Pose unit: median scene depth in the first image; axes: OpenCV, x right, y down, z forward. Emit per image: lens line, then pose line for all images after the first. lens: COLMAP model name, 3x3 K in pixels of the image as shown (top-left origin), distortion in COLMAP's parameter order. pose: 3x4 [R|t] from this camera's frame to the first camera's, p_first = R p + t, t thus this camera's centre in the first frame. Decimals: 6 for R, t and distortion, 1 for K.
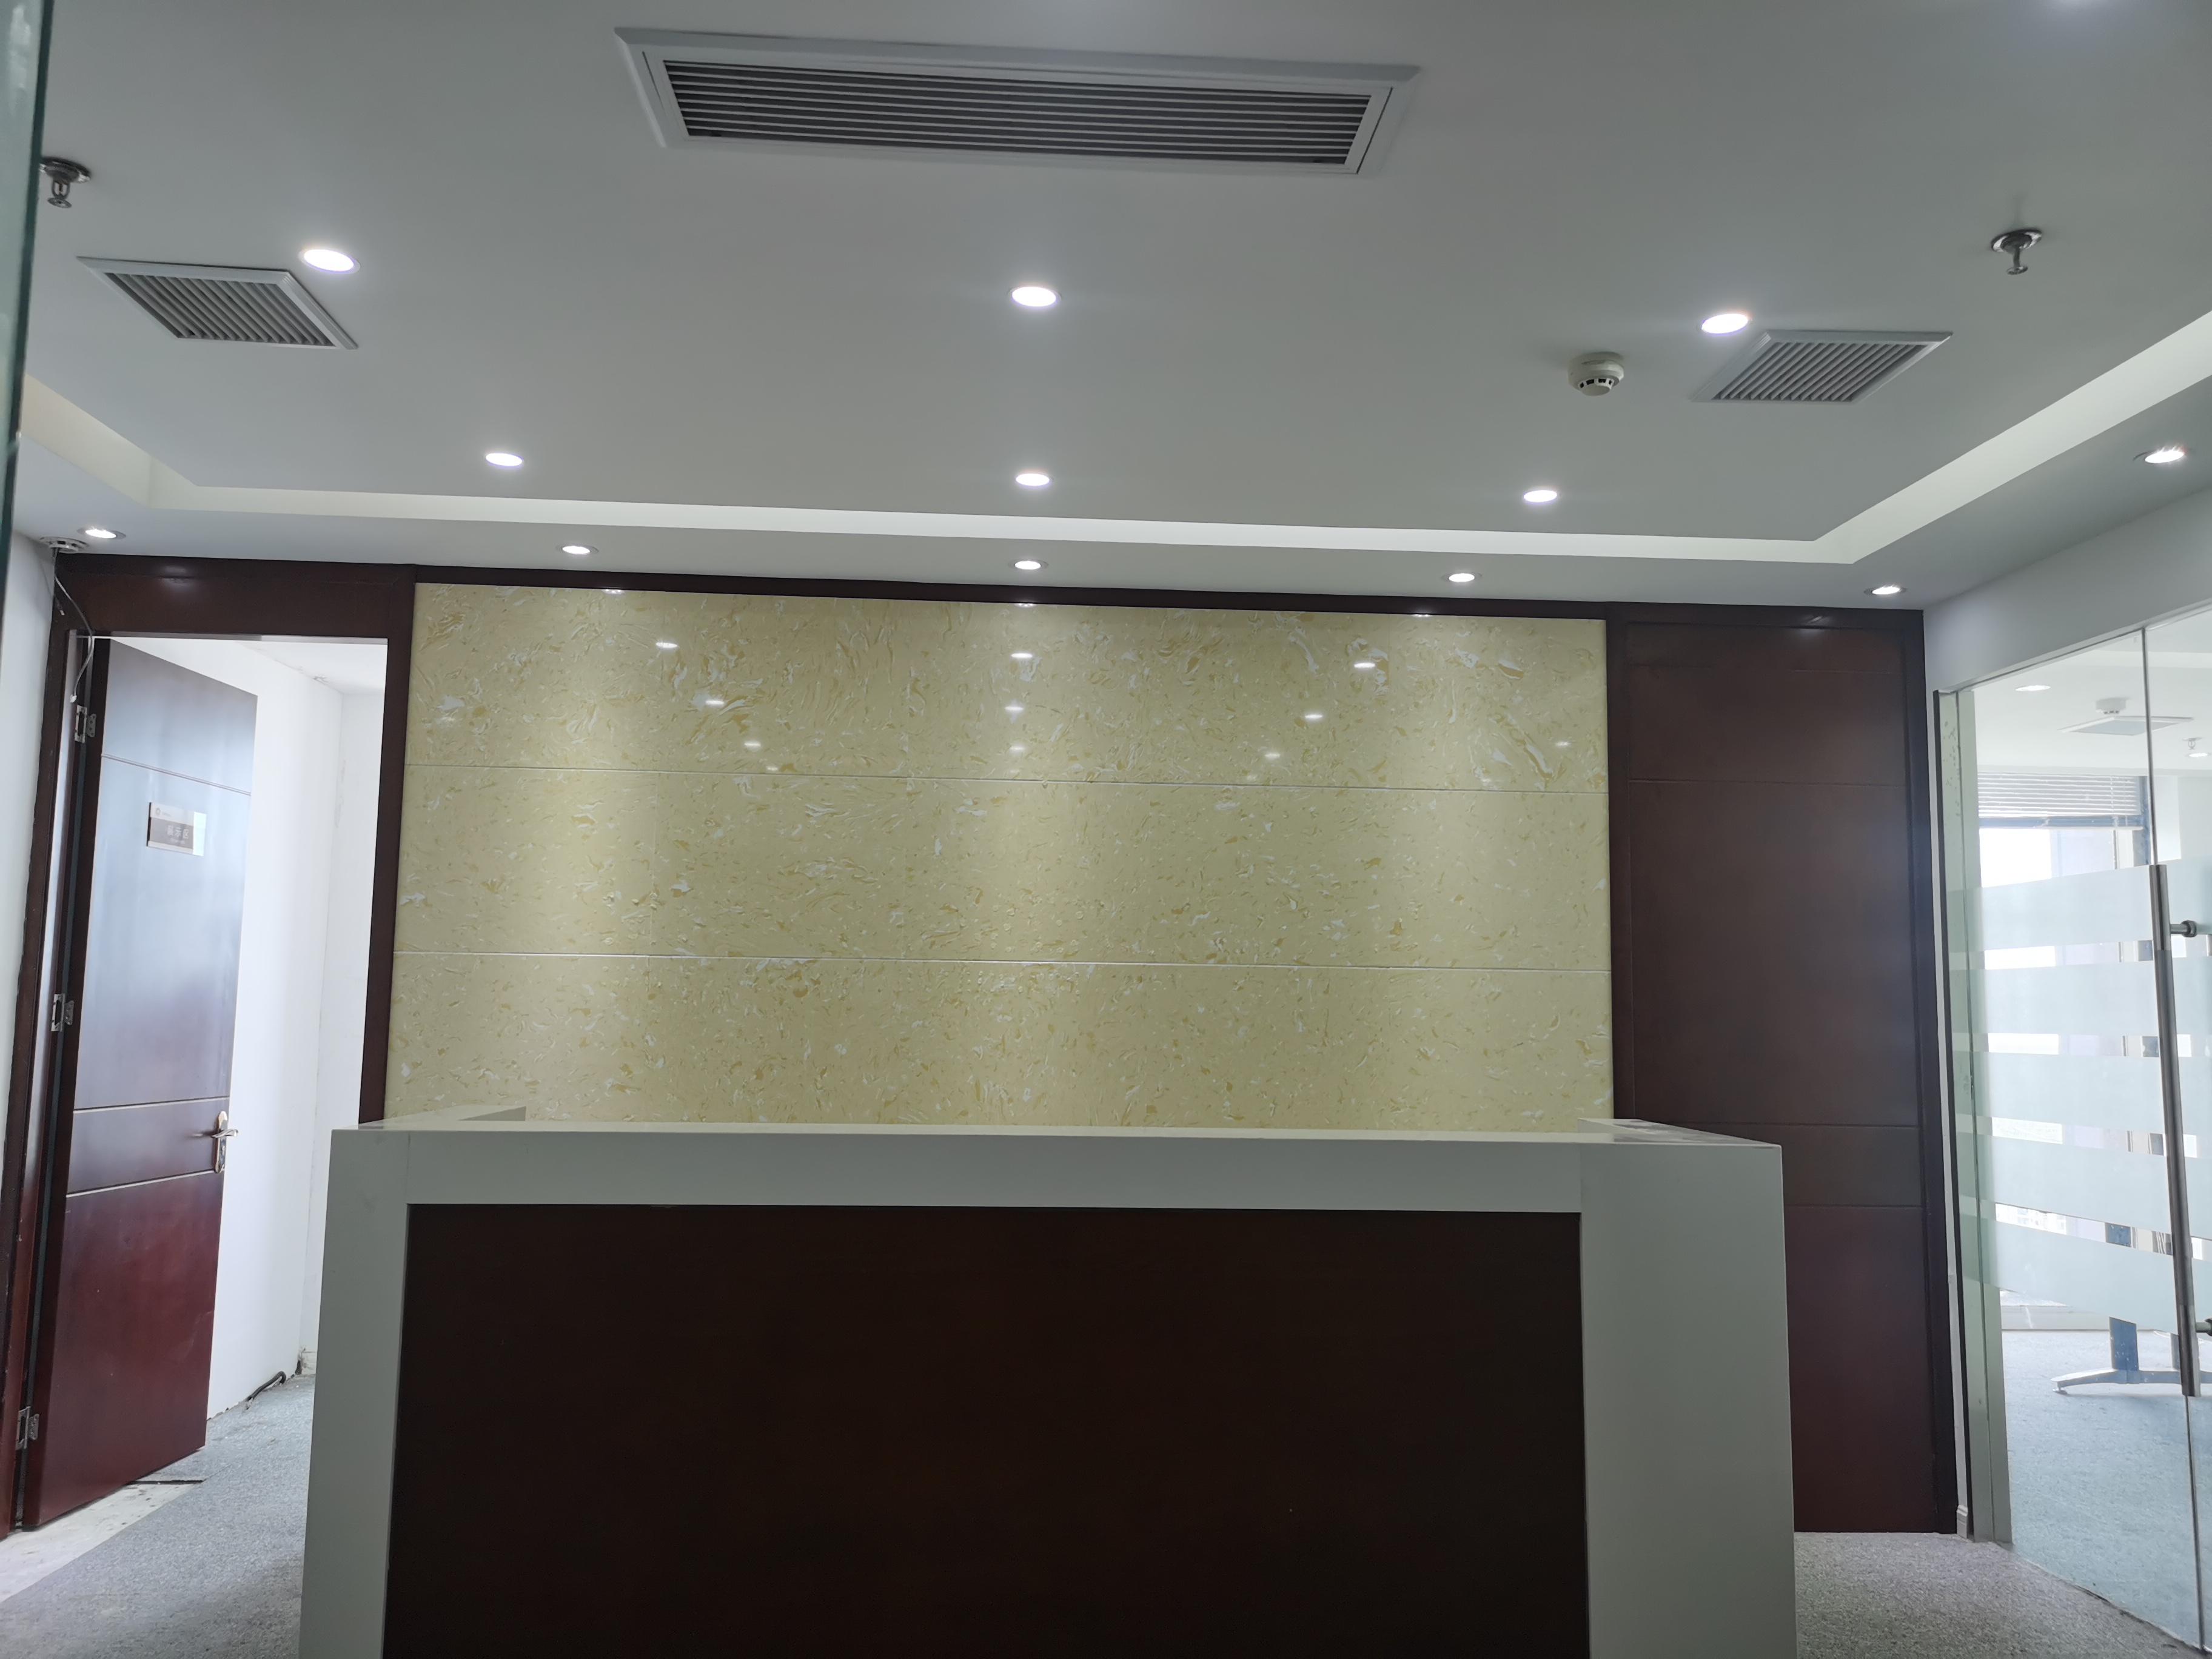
lens RADIAL K [[1704.2, 0, 1127.8], [0, 1704.2, 839.4], [0, 0, 1]] dist [0.011916, 0.008722]
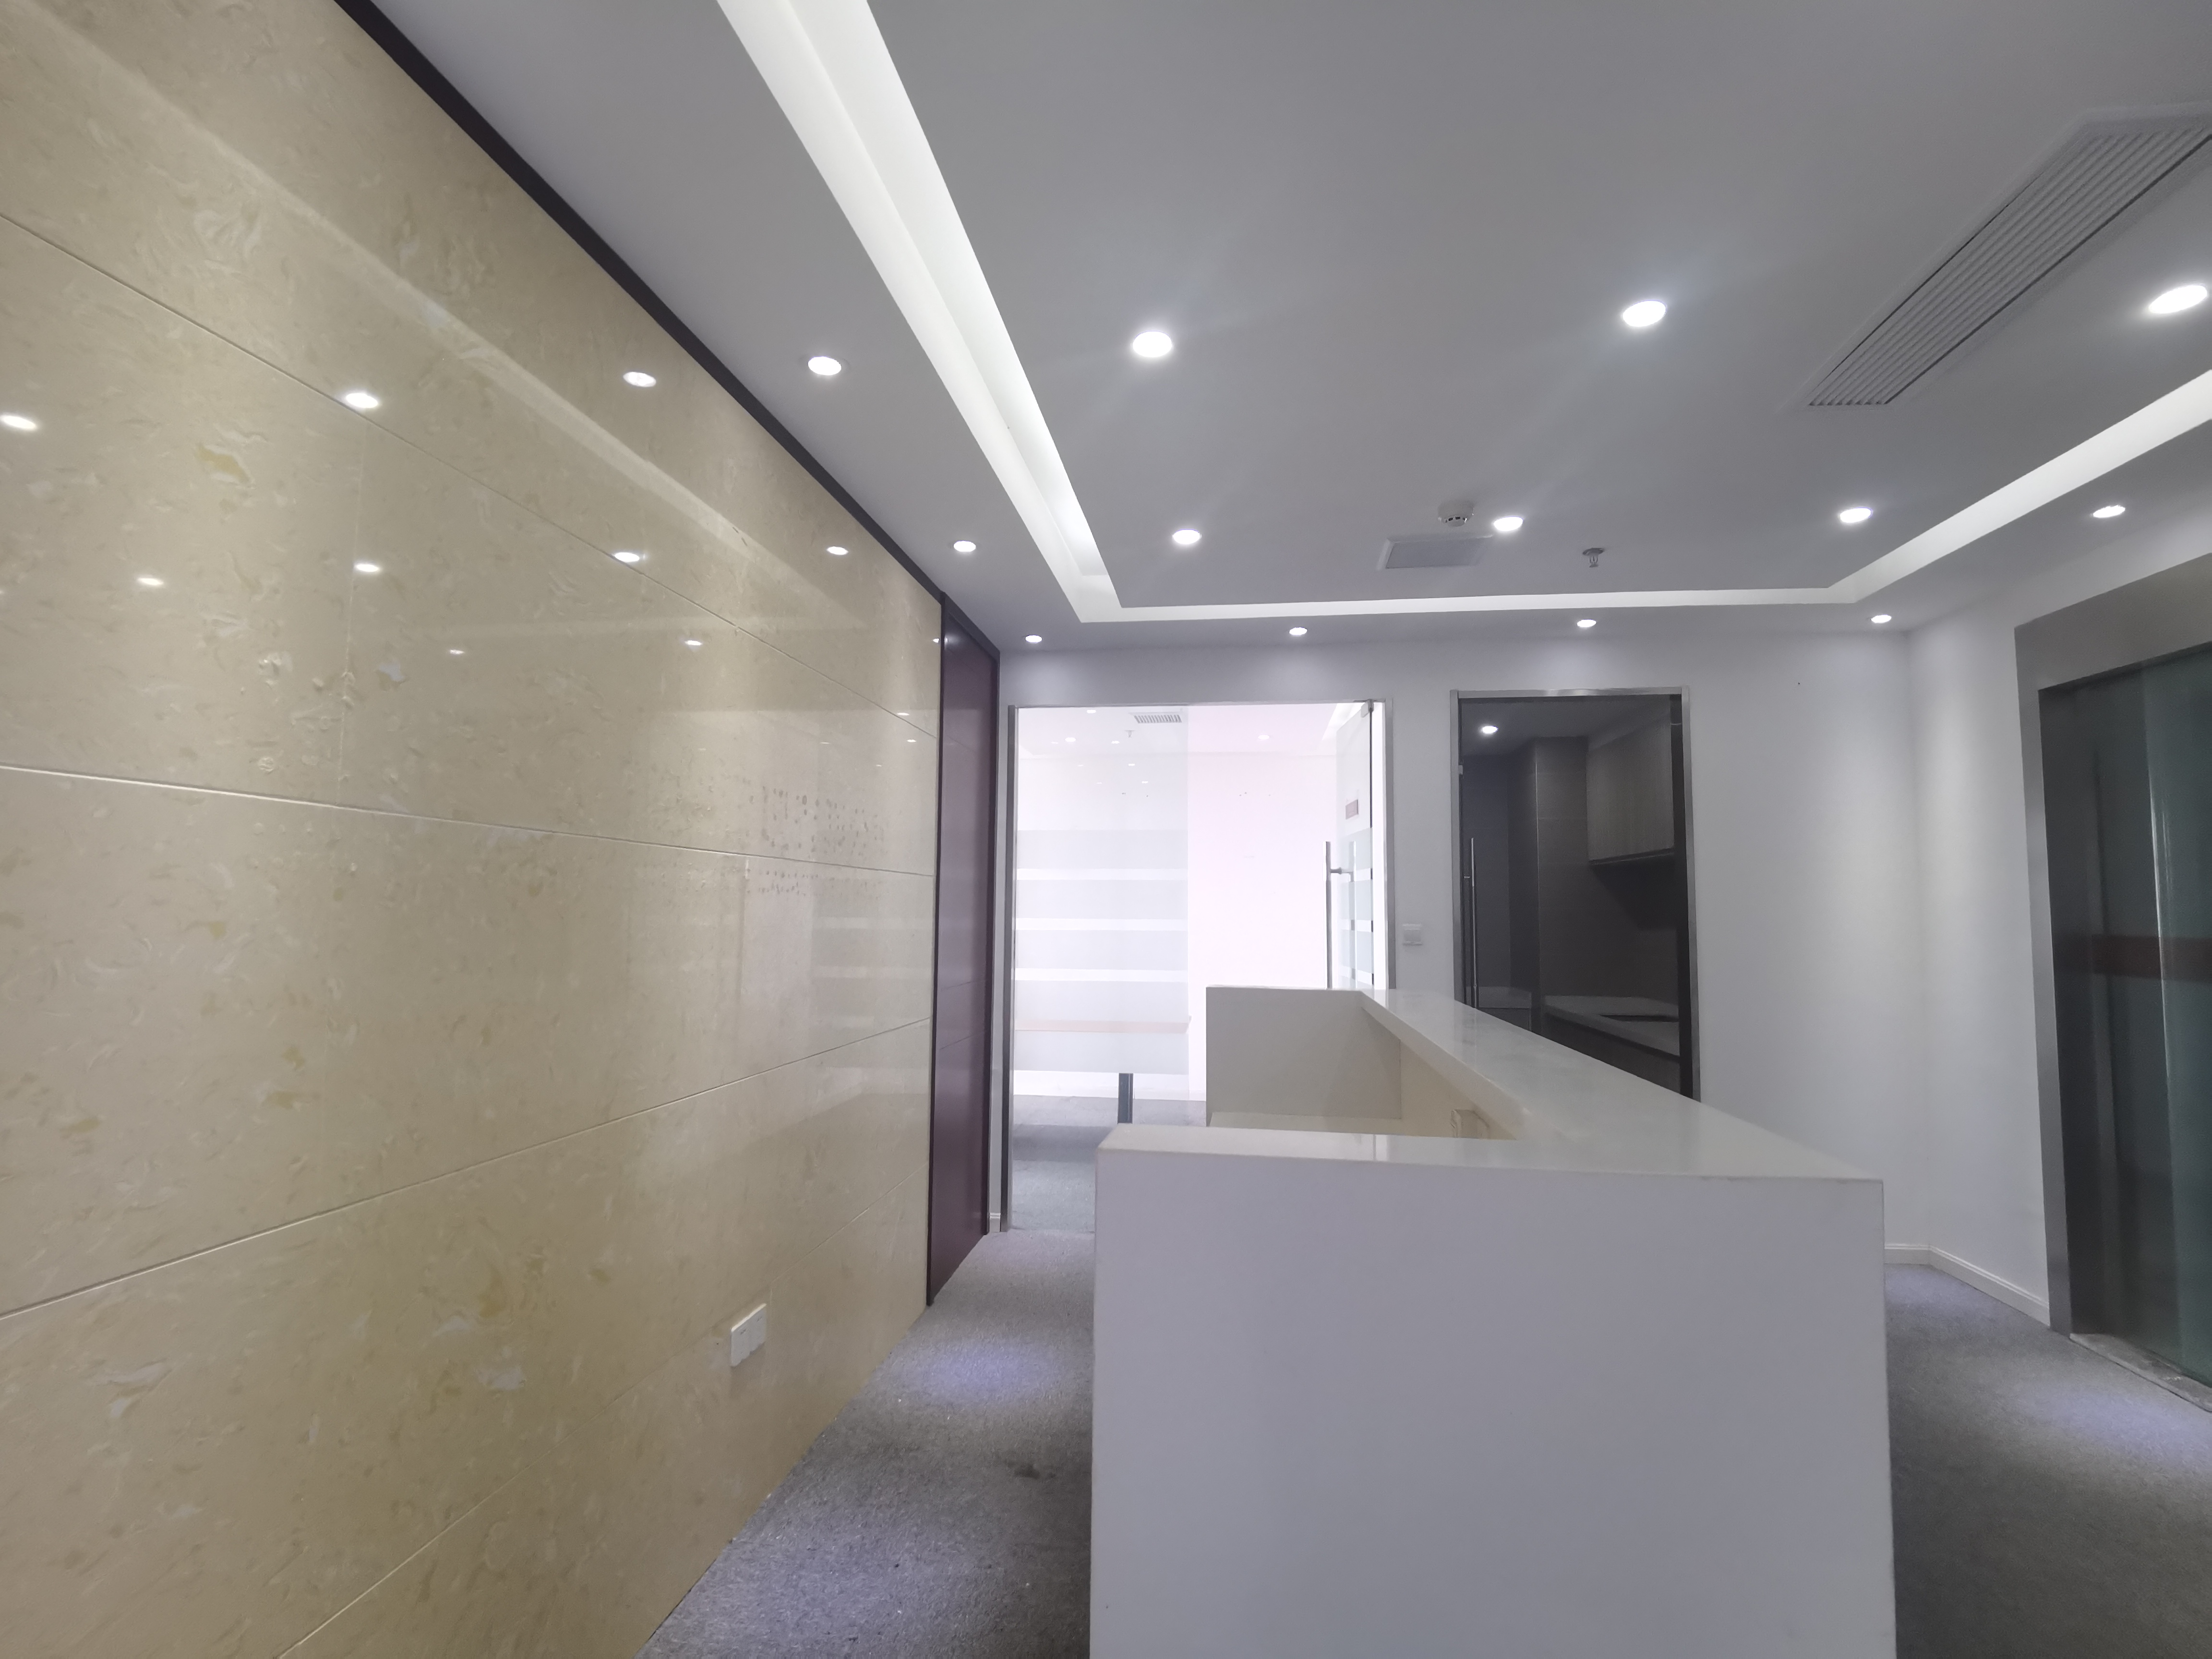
lens RADIAL K [[1115.9, 0, 1115.4], [0, 1115.9, 825.0], [0, 0, 1]] dist [-0.040238, 0.015508]
pose [[0.224895, 0.067854, 0.972017, -0.520917], [-0.109195, 0.993044, -0.044058, 0.063210], [-0.968245, -0.096231, 0.230740, 0.723455]]
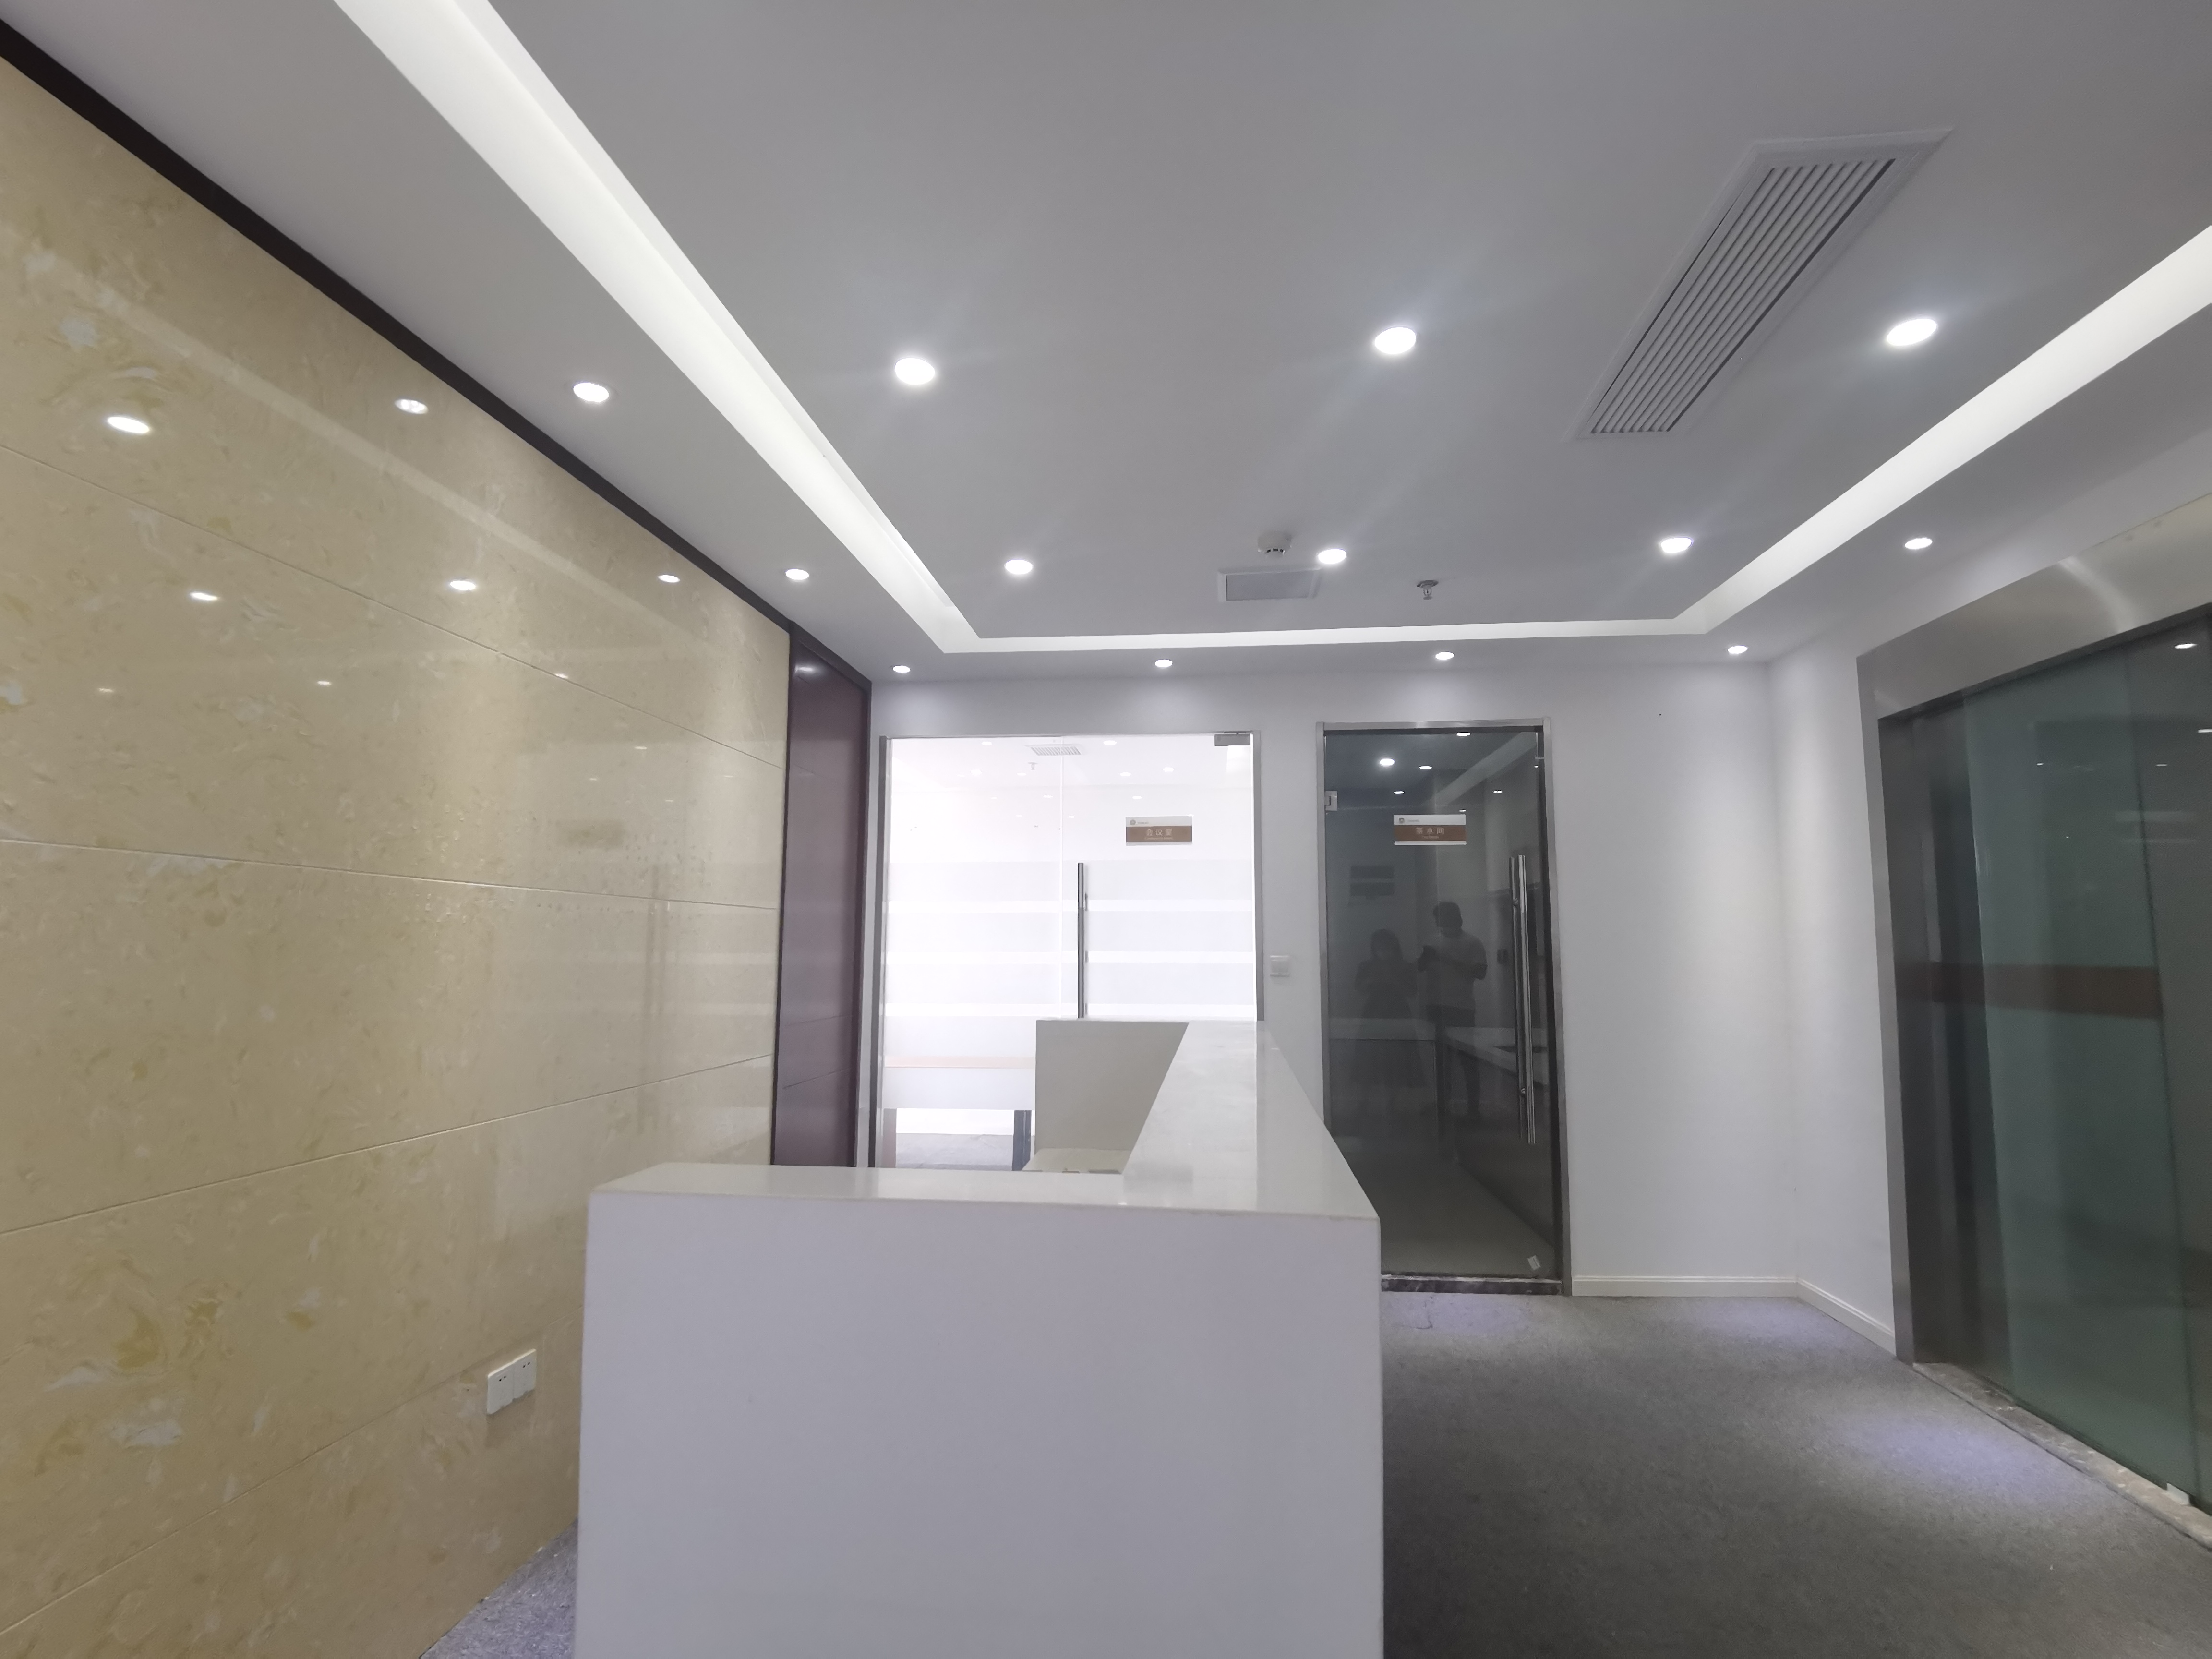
lens RADIAL K [[1115.9, 0, 1114.2], [0, 1115.9, 829.3], [0, 0, 1]] dist [-0.040238, 0.015508]
pose [[0.201073, 0.094527, 0.975005, -0.494117], [-0.105143, 0.991666, -0.074459, 0.055764], [-0.973917, -0.087543, 0.209336, 0.634046]]
